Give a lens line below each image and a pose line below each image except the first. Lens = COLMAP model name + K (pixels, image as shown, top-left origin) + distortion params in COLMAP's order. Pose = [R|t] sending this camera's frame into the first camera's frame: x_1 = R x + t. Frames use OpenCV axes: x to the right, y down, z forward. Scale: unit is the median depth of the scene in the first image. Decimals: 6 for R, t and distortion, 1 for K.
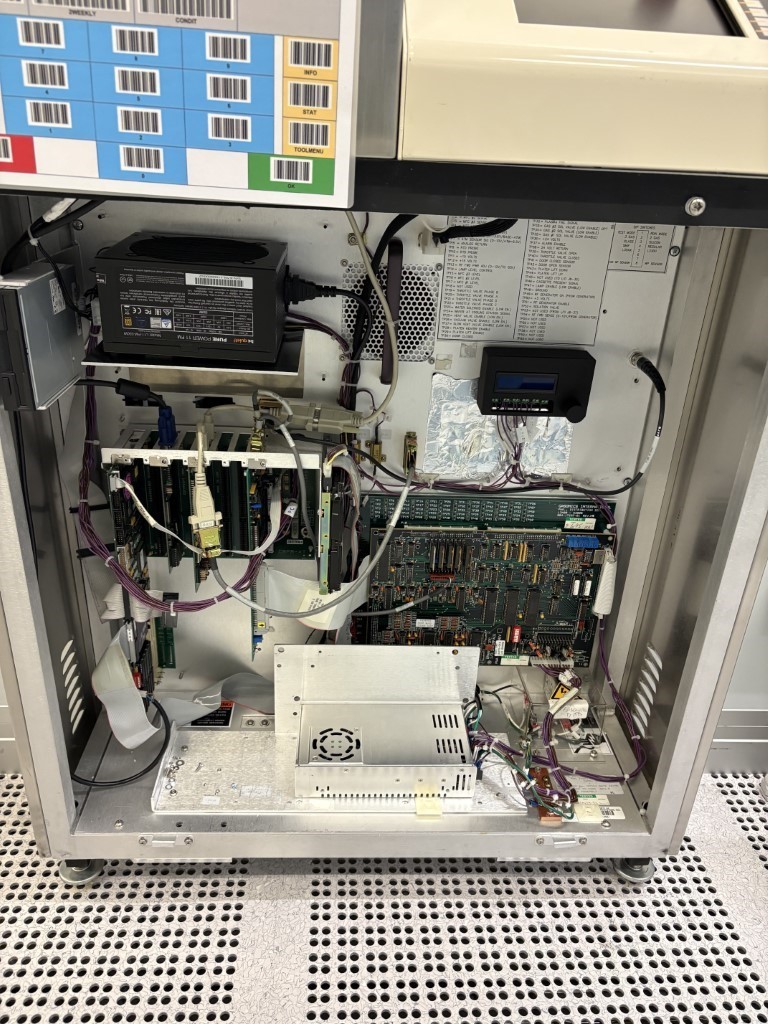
lens RADIAL K [[785.4, 0, 387.2], [0, 785.4, 502.8], [0, 0, 1]] dist [0.047831, -0.070671]
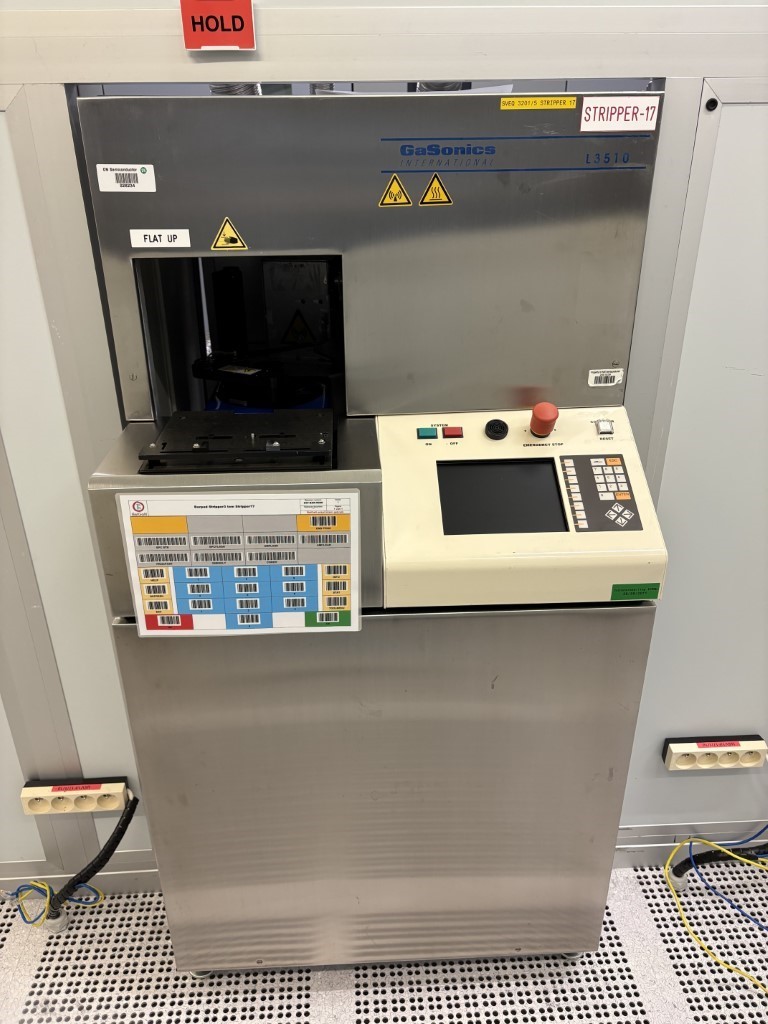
lens RADIAL K [[785.4, 0, 390.3], [0, 785.4, 492.1], [0, 0, 1]] dist [0.047831, -0.070671]
pose [[0.998583, -0.050942, -0.015391, 0.071043], [0.050825, 0.998676, -0.007886, -0.702057], [0.015772, 0.007092, 0.999850, -0.872331]]
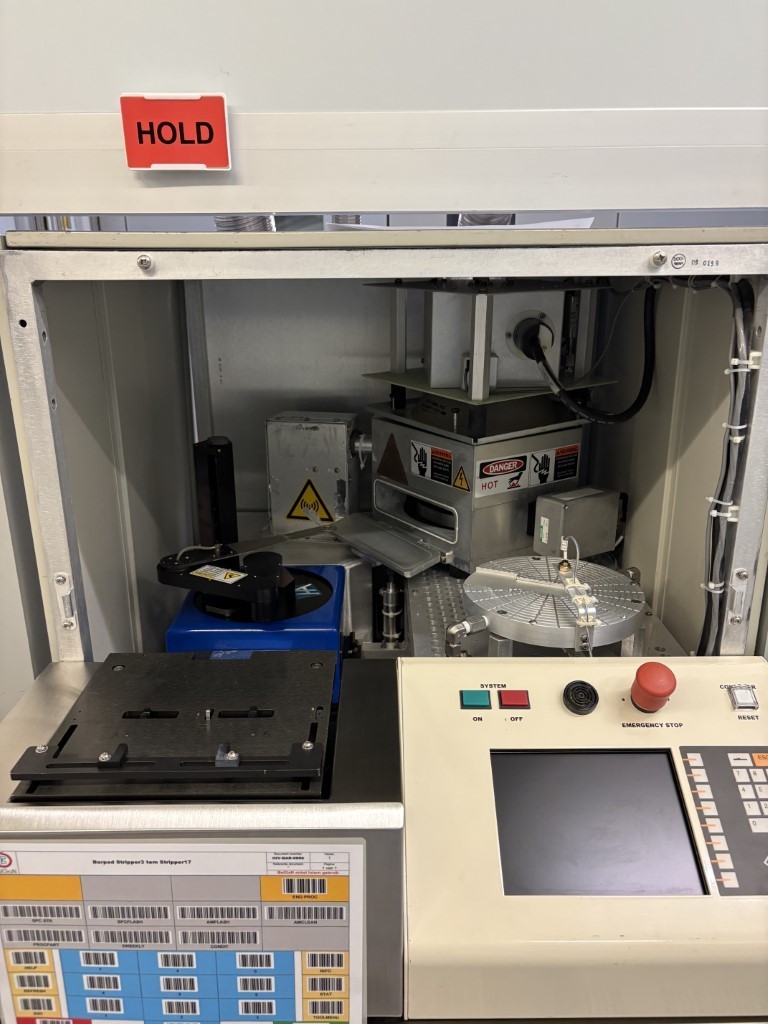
lens RADIAL K [[785.4, 0, 395.8], [0, 785.4, 467.8], [0, 0, 1]] dist [0.047831, -0.070671]
pose [[0.998091, -0.037593, -0.048999, 0.087370], [0.028422, 0.983983, -0.175980, -1.025674], [0.054830, 0.174252, 0.983173, -0.255175]]
